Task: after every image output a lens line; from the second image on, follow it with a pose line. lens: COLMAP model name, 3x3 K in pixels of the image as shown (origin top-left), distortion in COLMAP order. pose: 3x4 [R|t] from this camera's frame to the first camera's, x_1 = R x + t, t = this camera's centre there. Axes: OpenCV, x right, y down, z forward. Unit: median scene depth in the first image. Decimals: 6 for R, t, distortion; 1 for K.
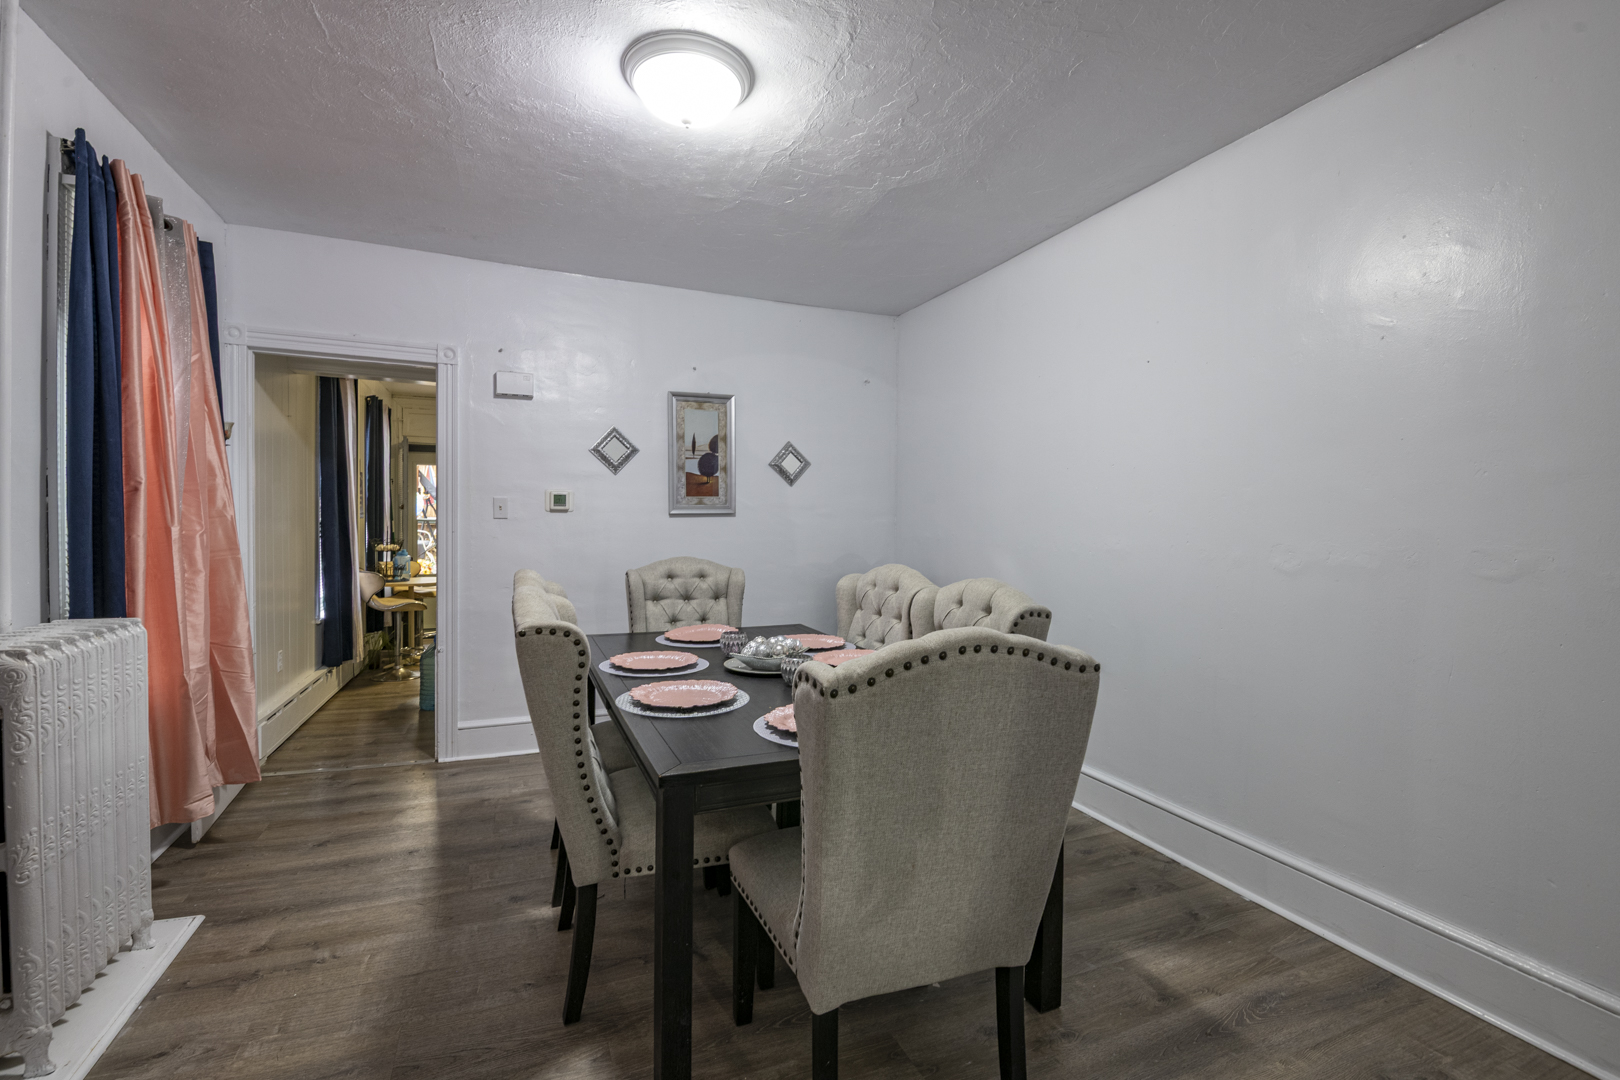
lens RADIAL K [[712.7, 0, 813.9], [0, 712.7, 524.9], [0, 0, 1]] dist [-0.013040, -0.000963]
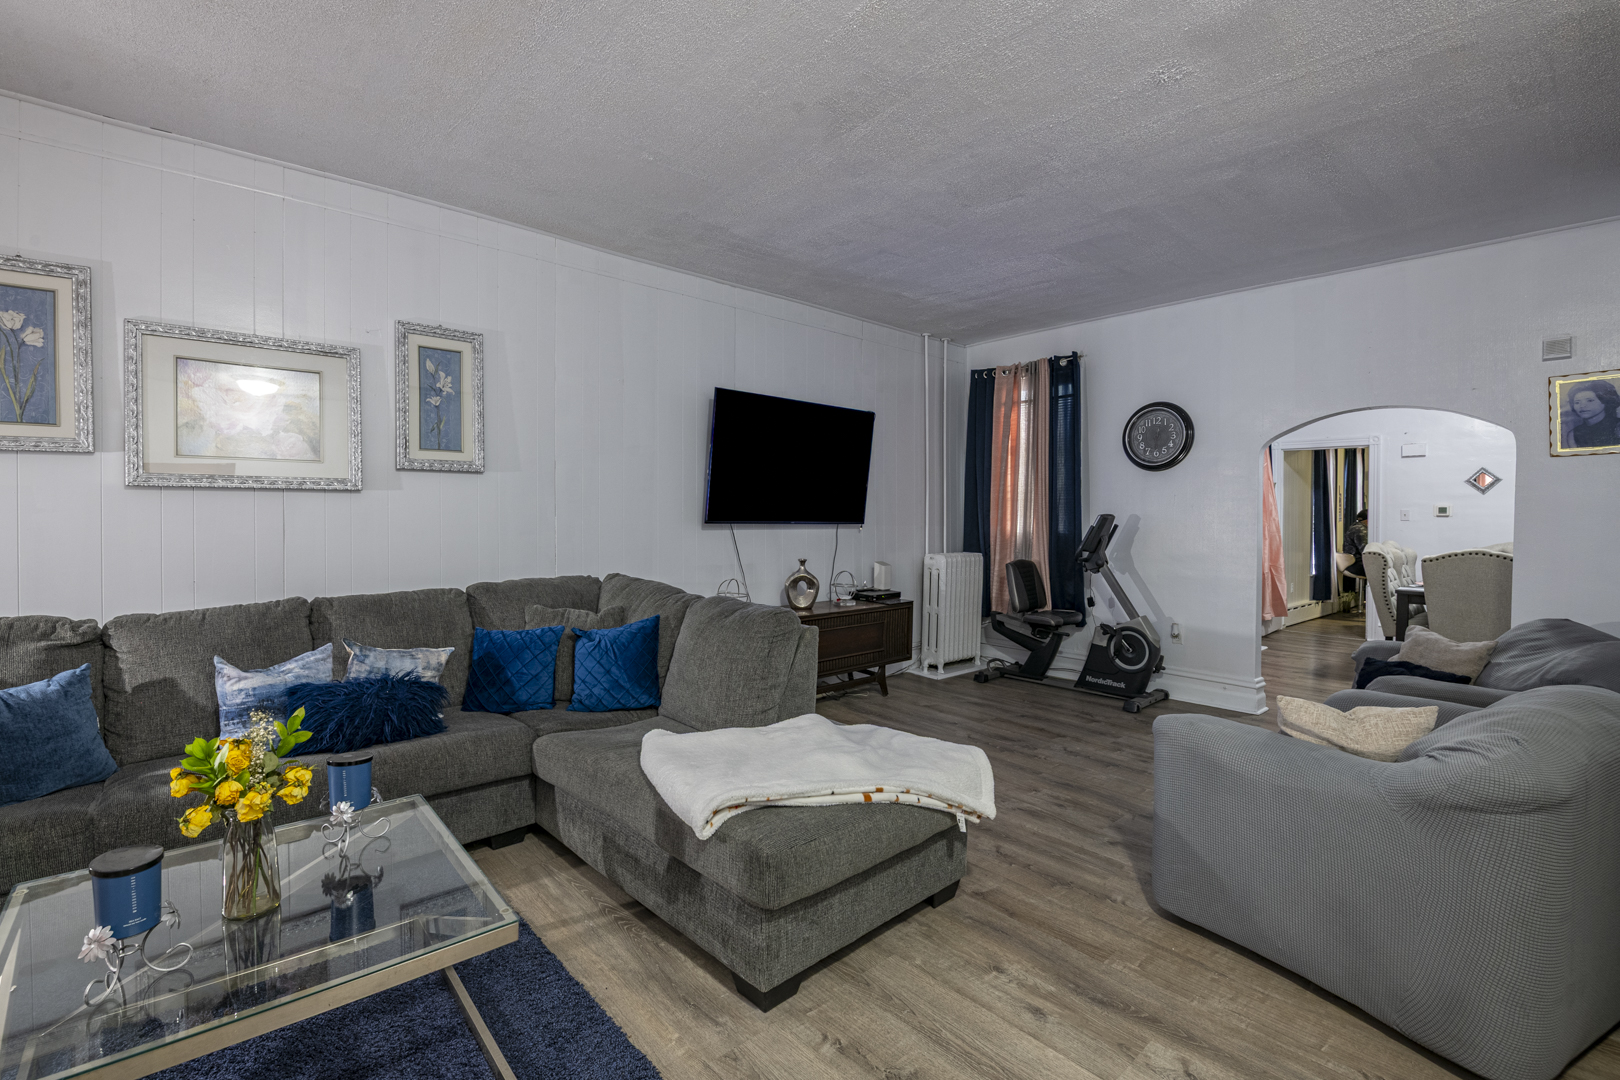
lens RADIAL K [[712.7, 0, 809.7], [0, 712.7, 534.6], [0, 0, 1]] dist [-0.013040, -0.000963]
pose [[0.324349, 0.014248, -0.945830, 0.782490], [-0.009681, 0.999884, 0.011742, 0.020525], [0.945888, 0.005348, 0.324449, -1.058994]]
